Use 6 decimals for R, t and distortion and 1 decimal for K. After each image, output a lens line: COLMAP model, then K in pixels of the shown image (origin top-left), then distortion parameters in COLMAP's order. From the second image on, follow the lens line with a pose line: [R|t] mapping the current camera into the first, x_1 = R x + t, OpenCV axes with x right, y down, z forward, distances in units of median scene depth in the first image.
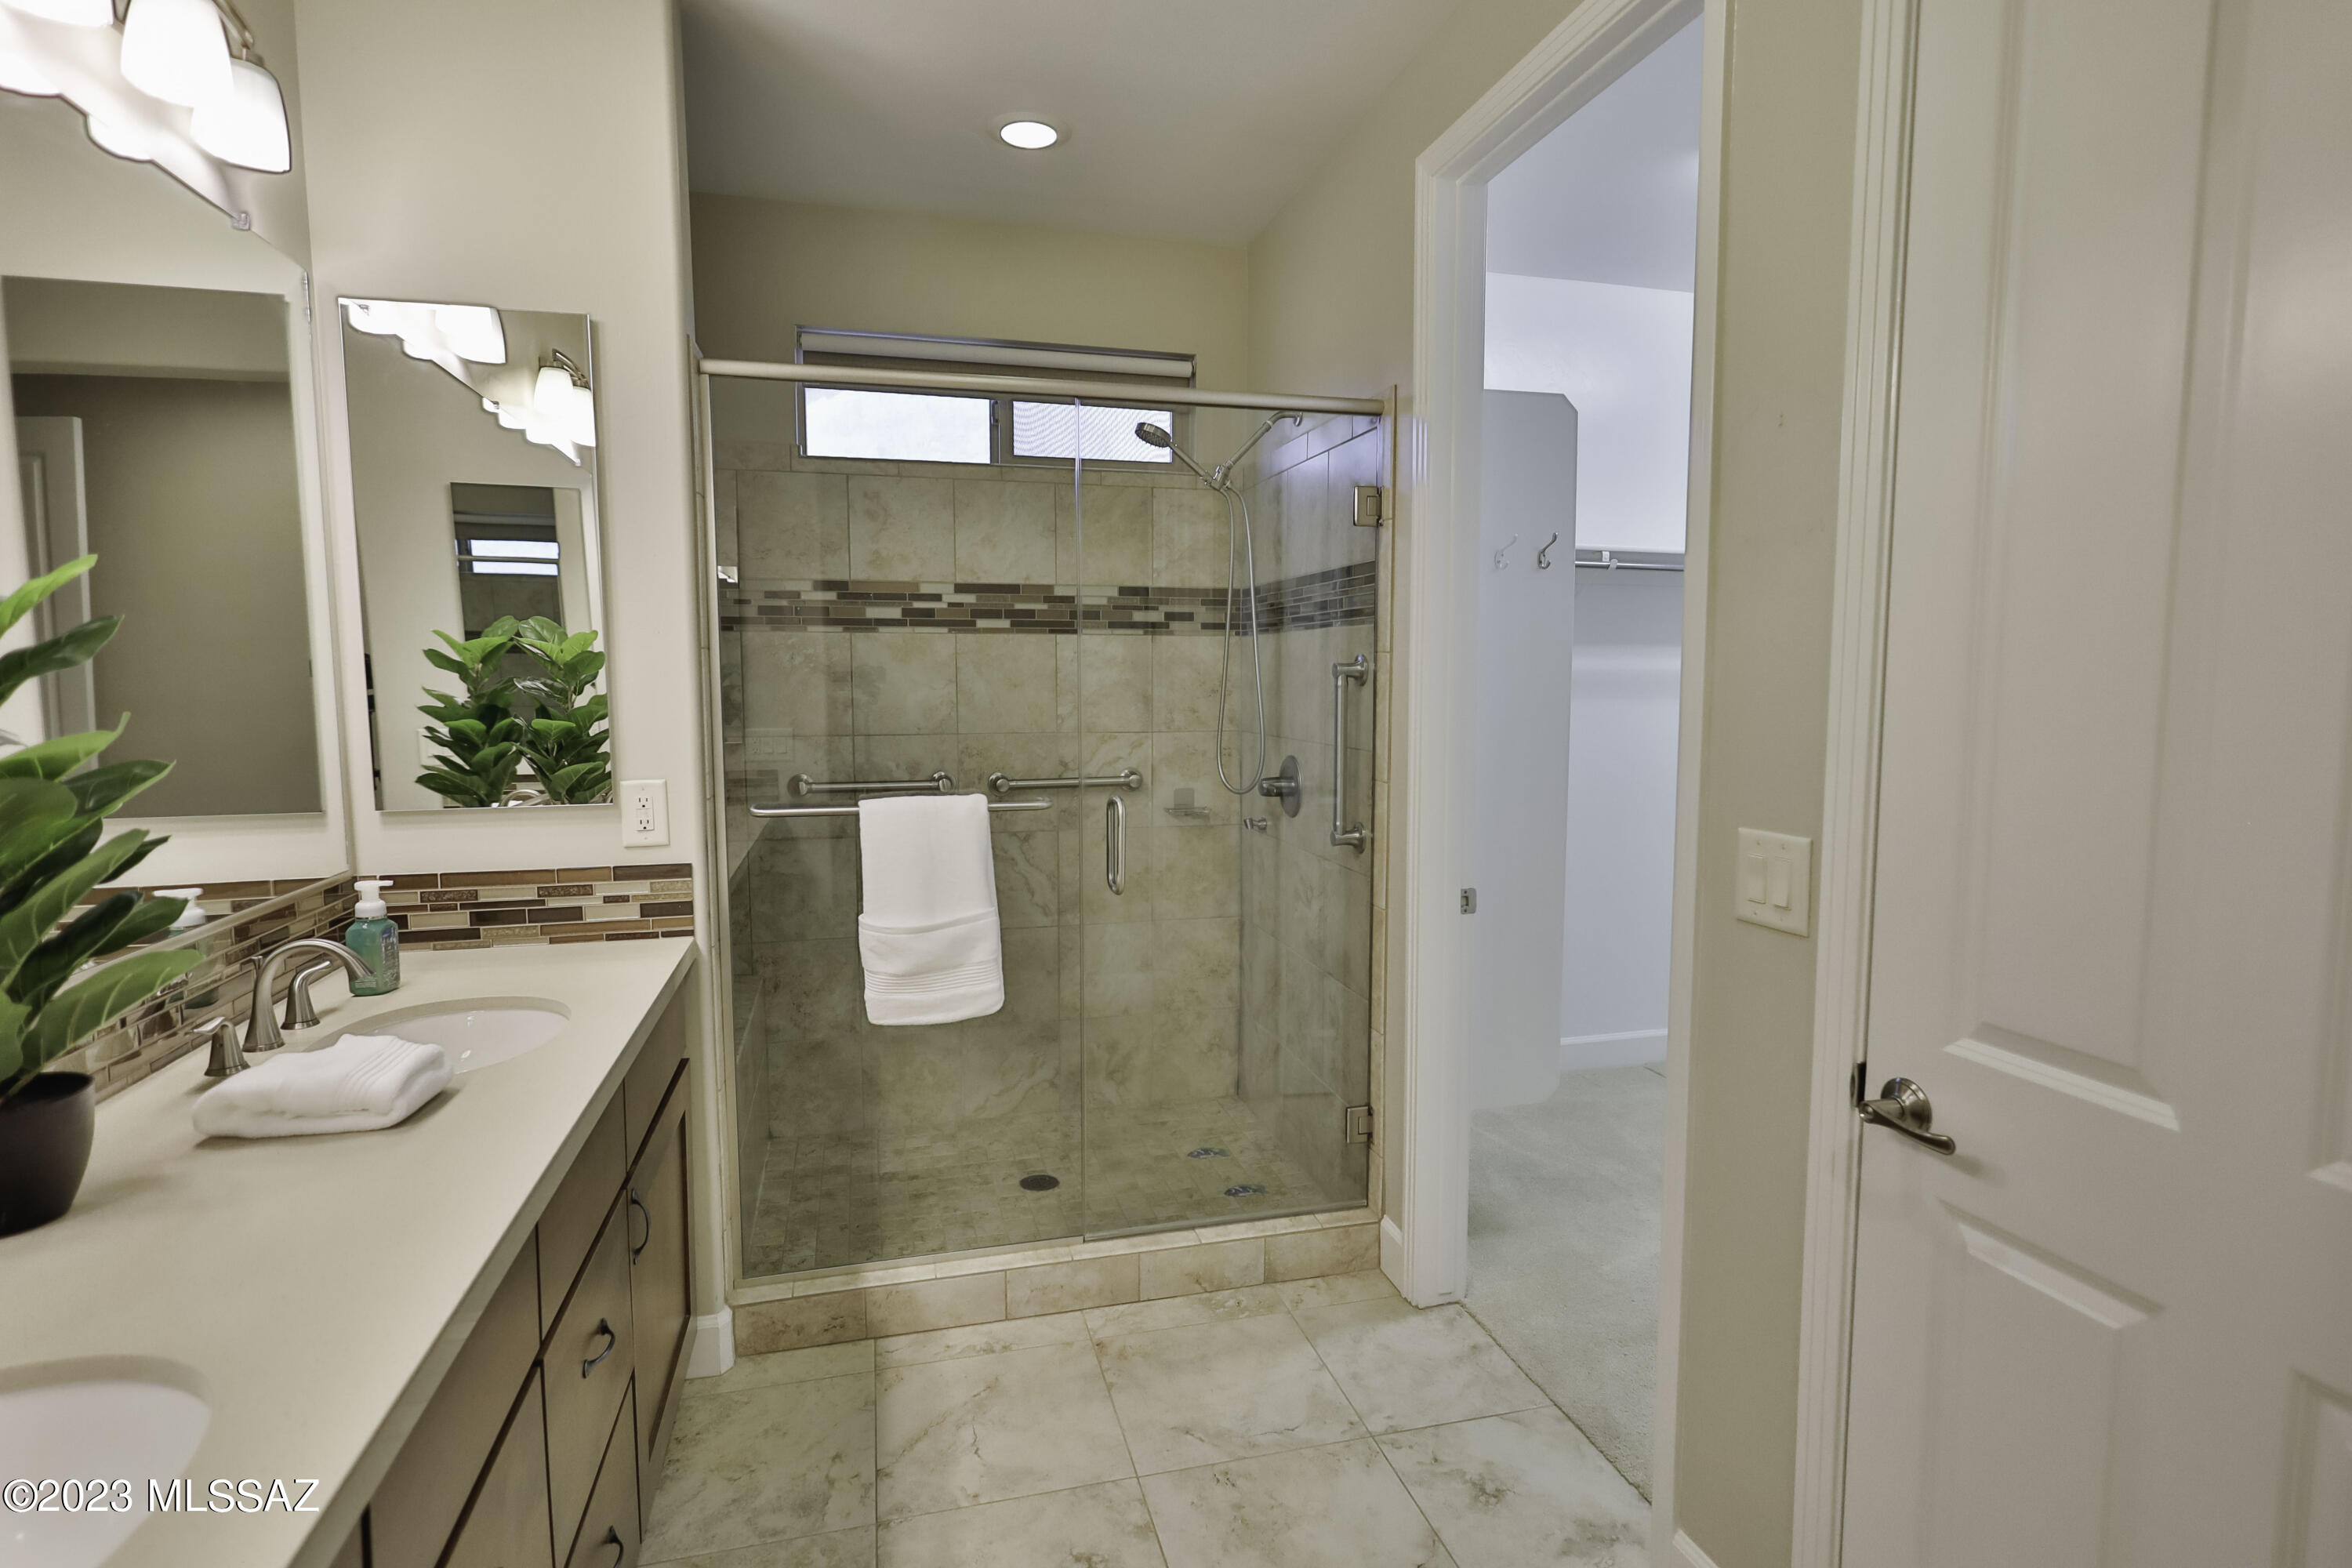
lens RADIAL K [[1164.1, 0, 1167.2], [0, 1164.1, 786.0], [0, 0, 1]] dist [0.003341, -0.001394]
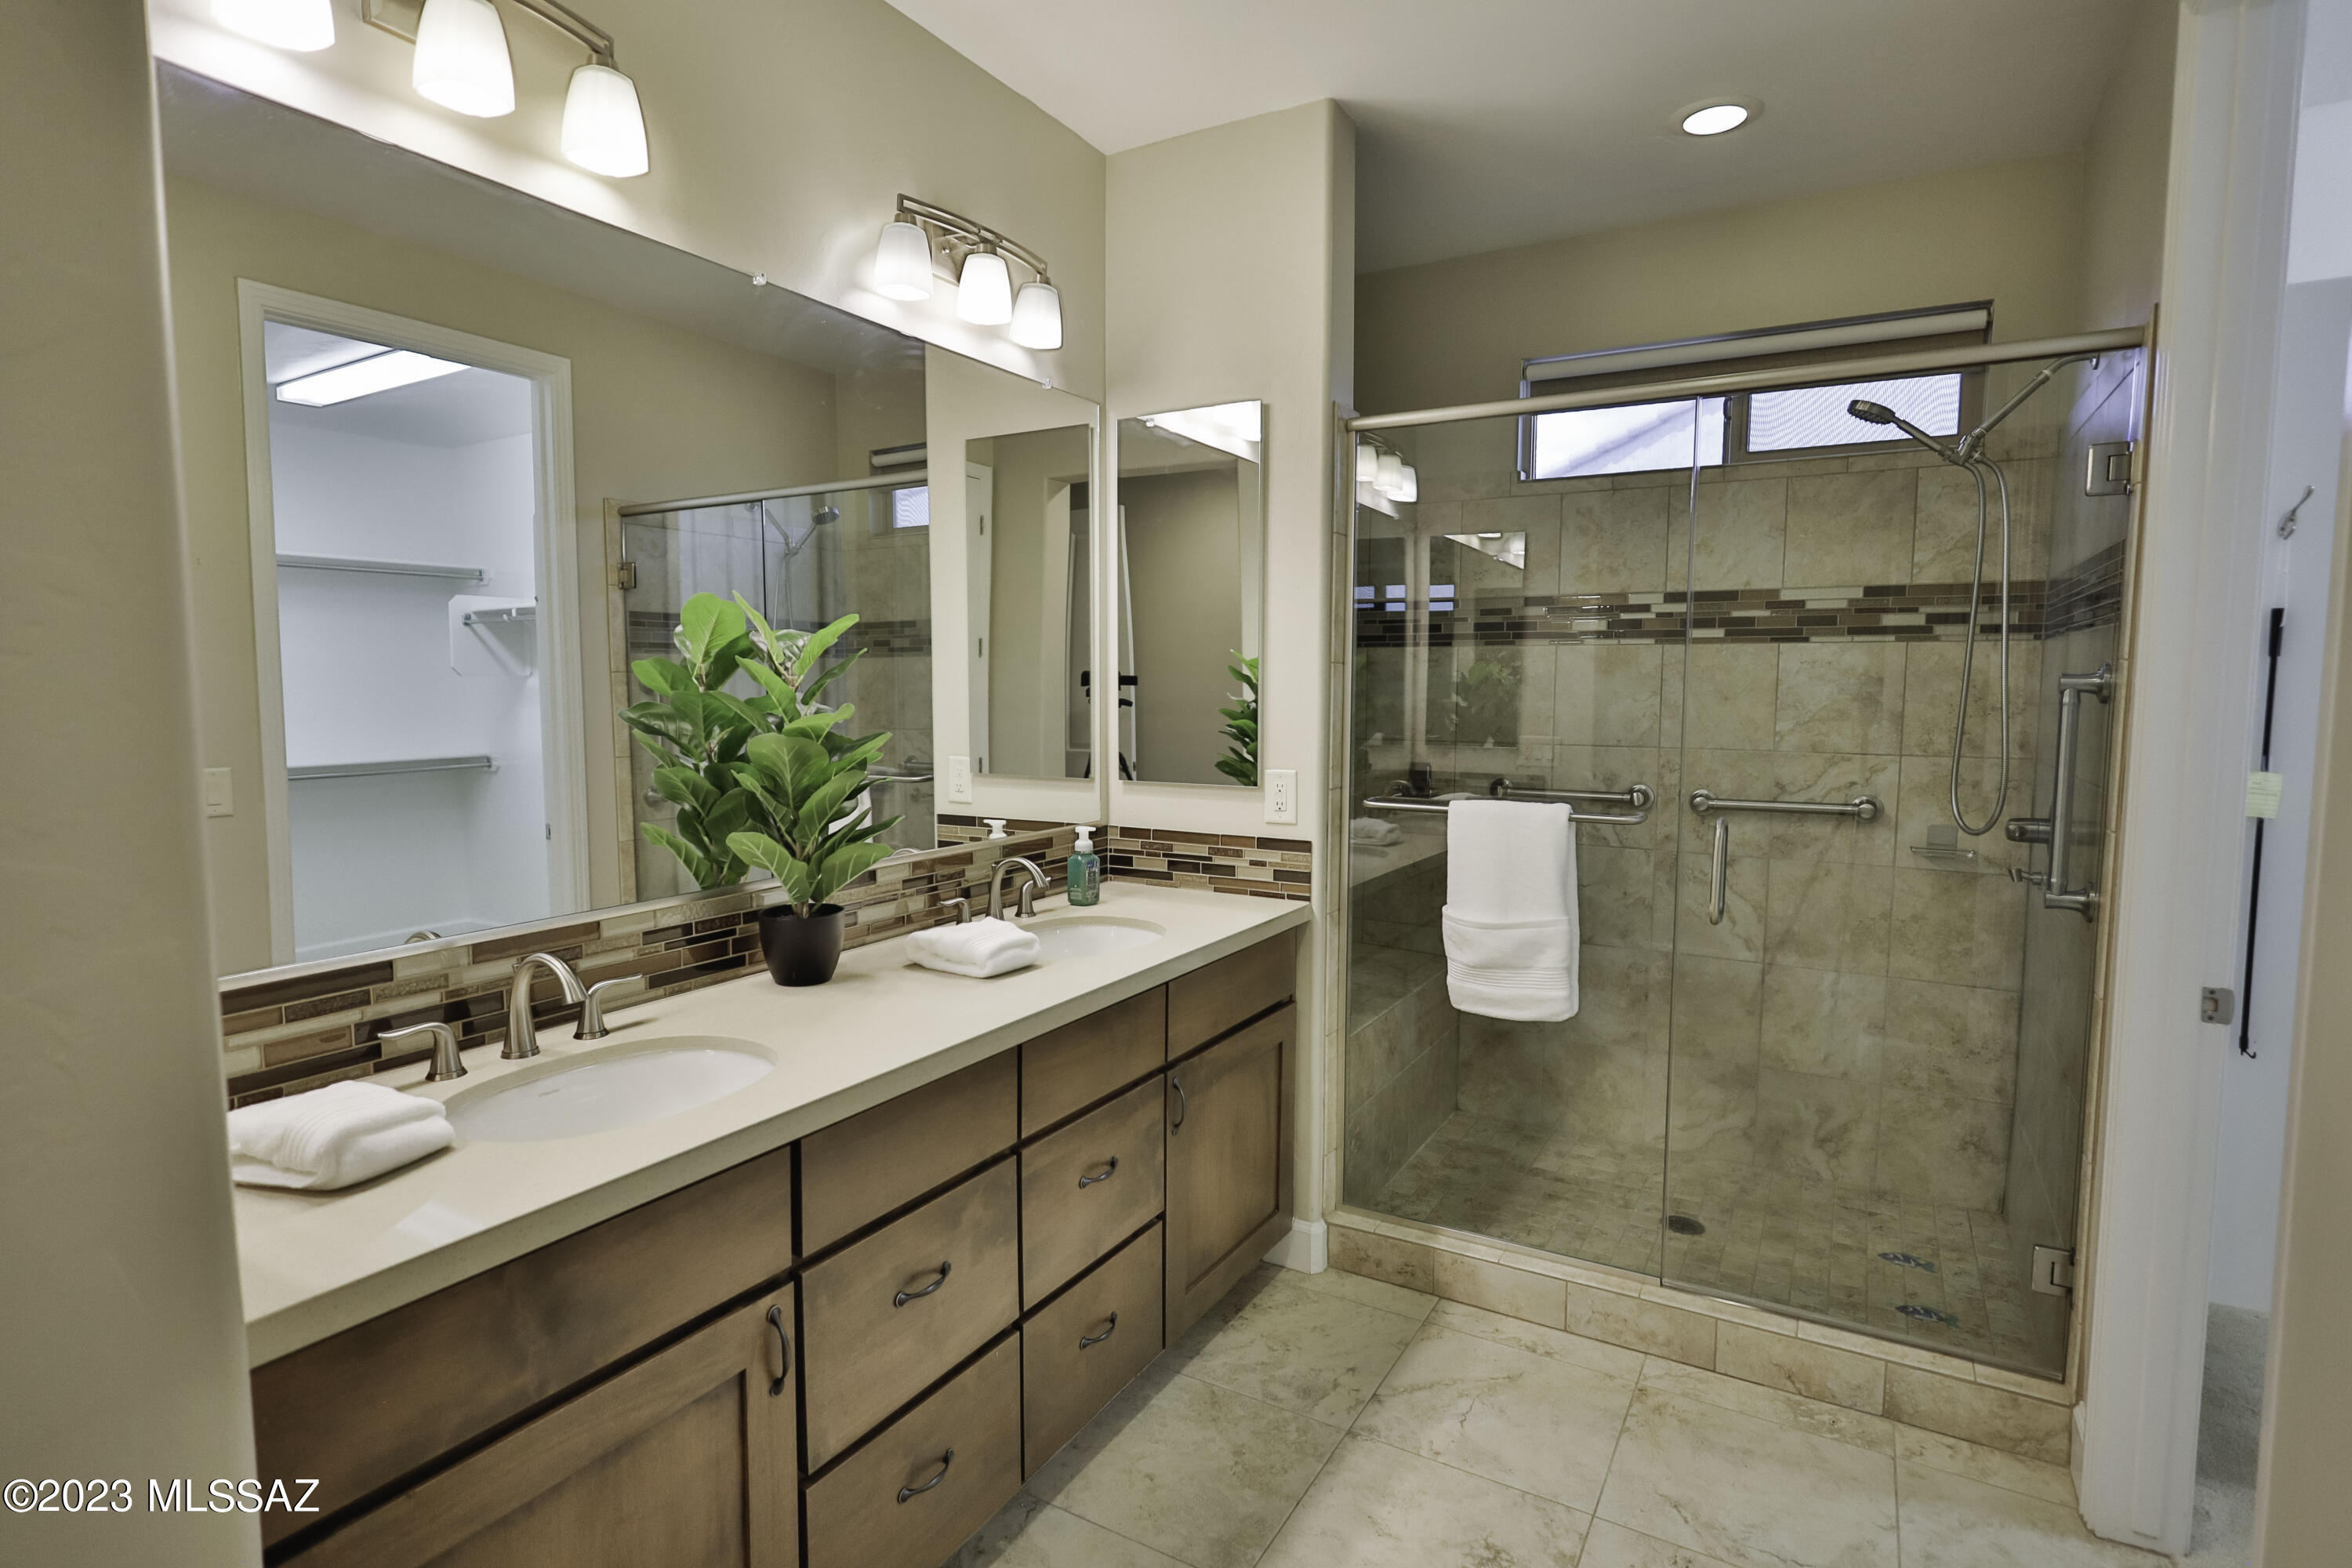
lens RADIAL K [[1164.1, 0, 1185.2], [0, 1164.1, 783.4], [0, 0, 1]] dist [0.003341, -0.001394]
pose [[0.716122, 0.064114, -0.695025, 0.220974], [-0.072219, 0.997234, 0.017581, -0.003405], [0.694229, 0.037604, 0.718771, 0.027863]]
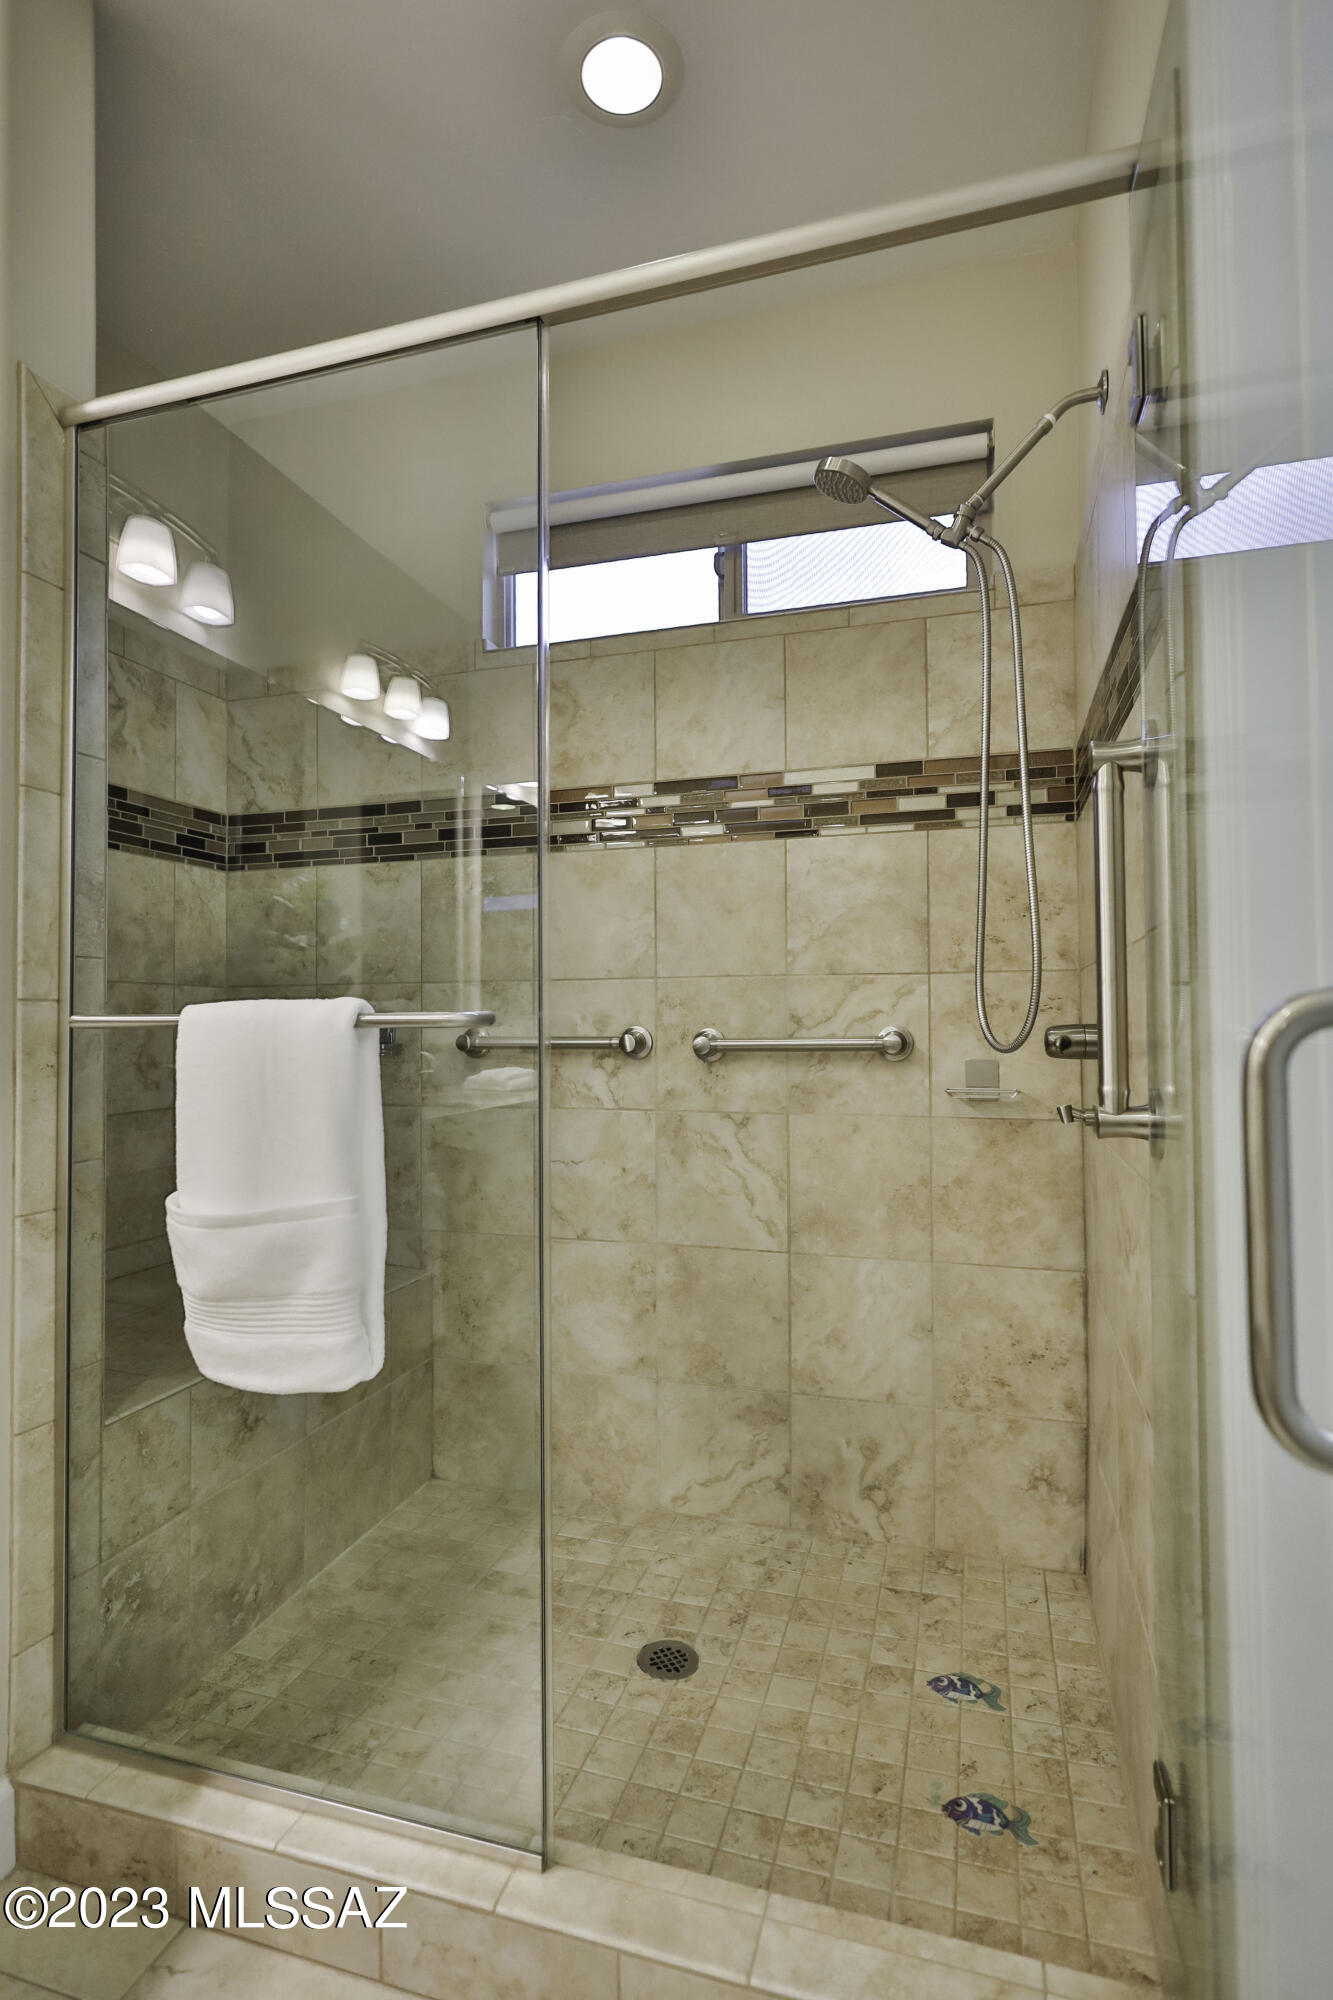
lens RADIAL K [[989.9, 0, 669.2], [0, 989.9, 998.9], [0, 0, 1]] dist [0.003341, -0.001394]
pose [[0.854452, -0.016088, -0.519282, 0.166427], [-0.044922, 0.993489, -0.104697, 0.037193], [0.517585, 0.112786, 0.848166, 0.473383]]
